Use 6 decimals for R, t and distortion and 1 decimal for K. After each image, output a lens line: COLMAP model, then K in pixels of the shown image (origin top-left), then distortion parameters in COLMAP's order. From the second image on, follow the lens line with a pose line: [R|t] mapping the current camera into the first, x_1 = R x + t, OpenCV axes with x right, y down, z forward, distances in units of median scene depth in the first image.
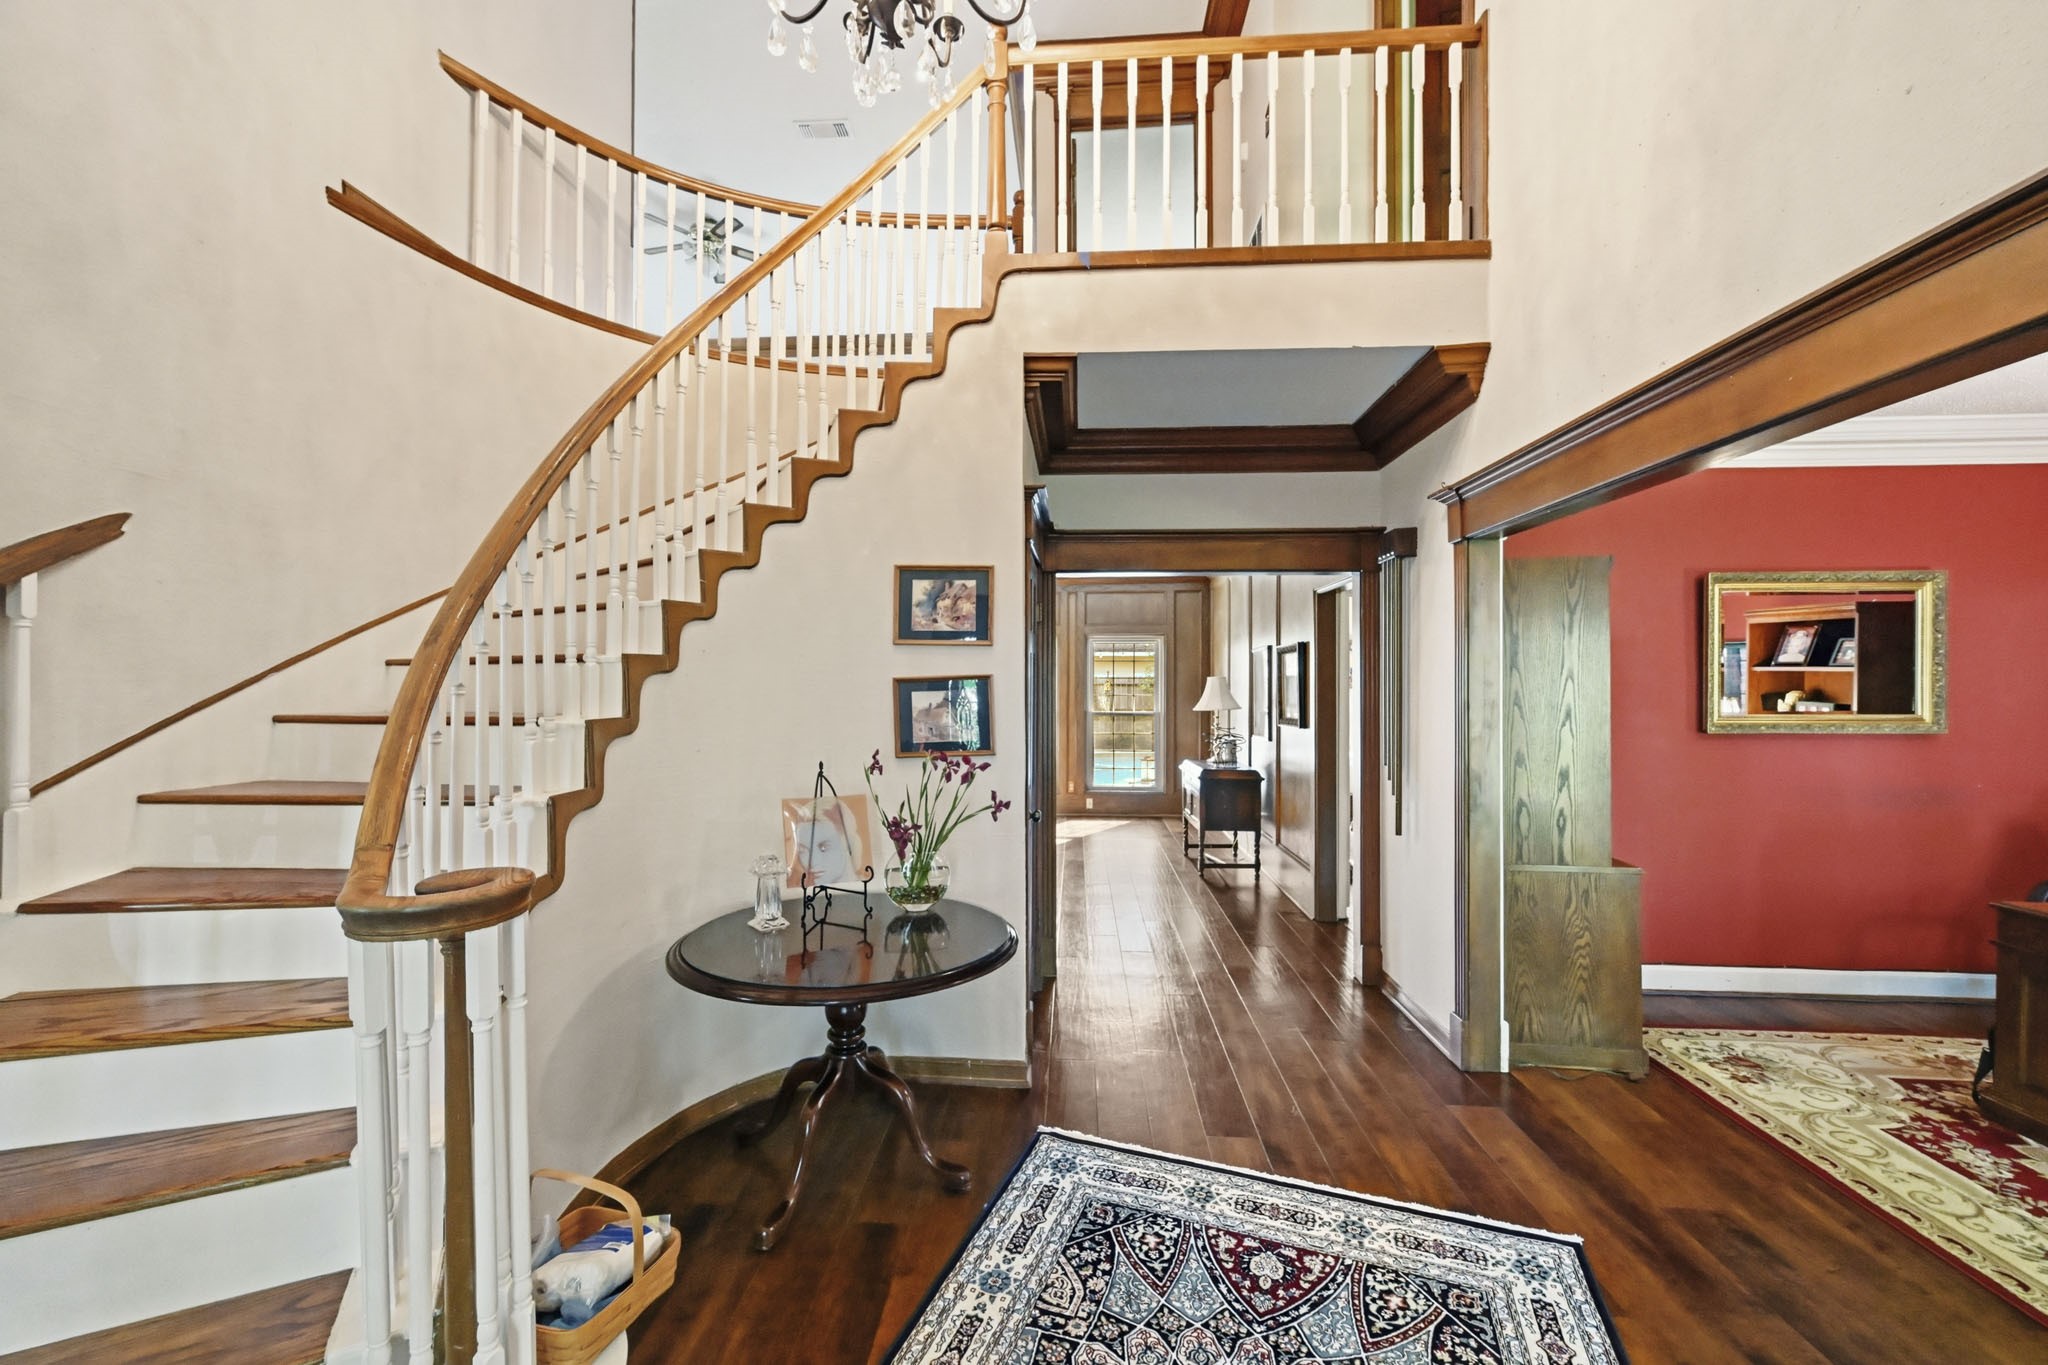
lens RADIAL K [[814.2, 0, 1022.4], [0, 814.2, 682.7], [0, 0, 1]] dist [0.001642, -0.000083]
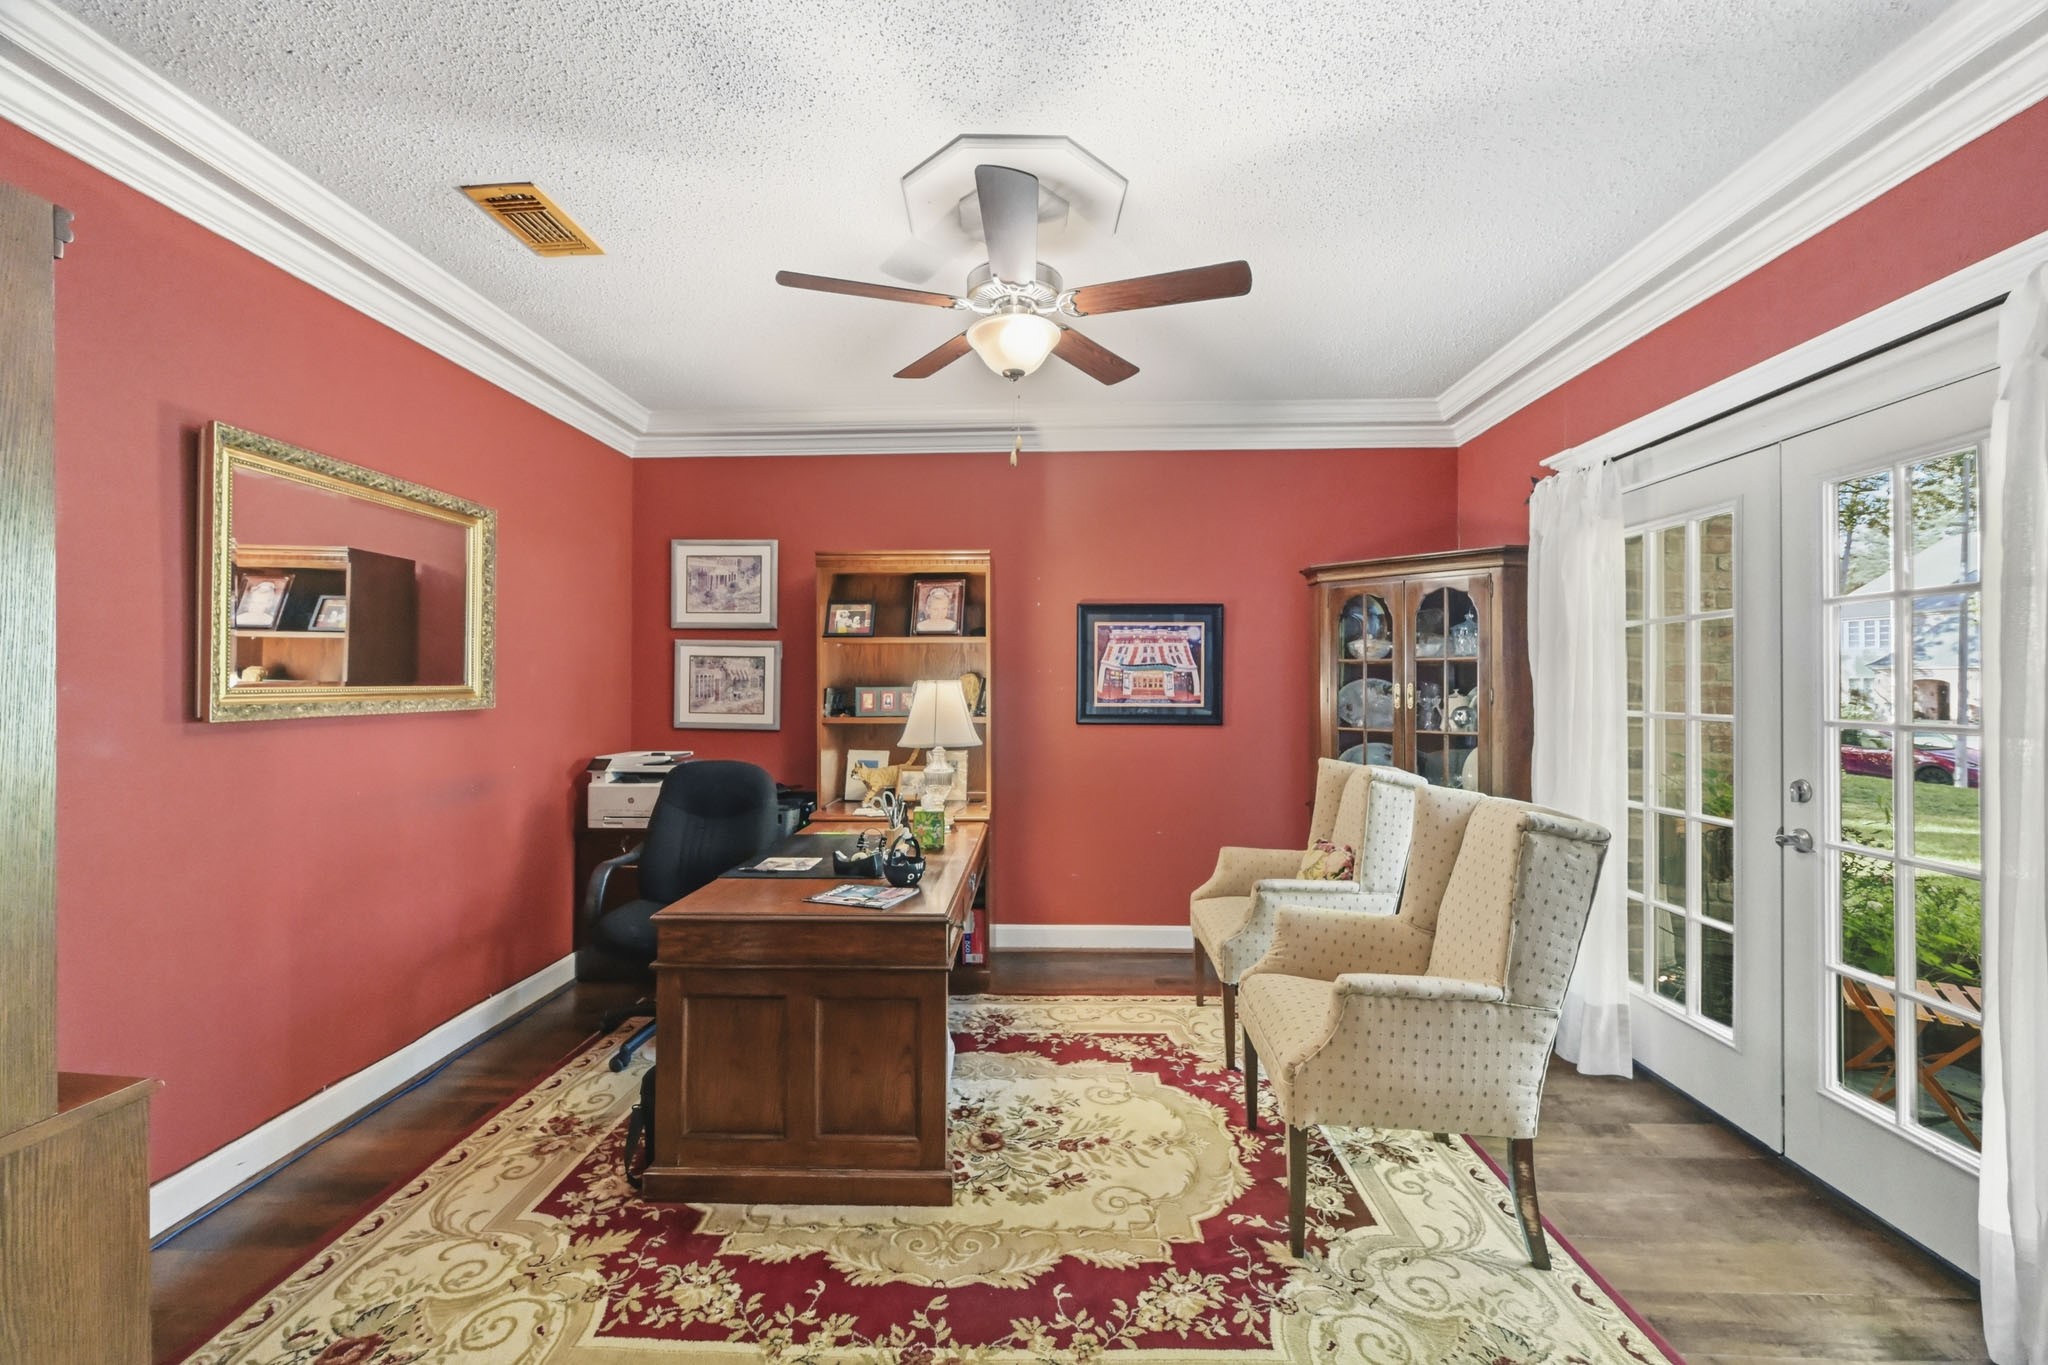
lens RADIAL K [[814.2, 0, 1023.0], [0, 814.2, 677.2], [0, 0, 1]] dist [0.001642, -0.000083]
pose [[-0.025818, 0.004603, 0.999656, 0.295558], [0.001045, 0.999989, -0.004578, 0.035135], [-0.999666, 0.000927, -0.025823, 0.483486]]
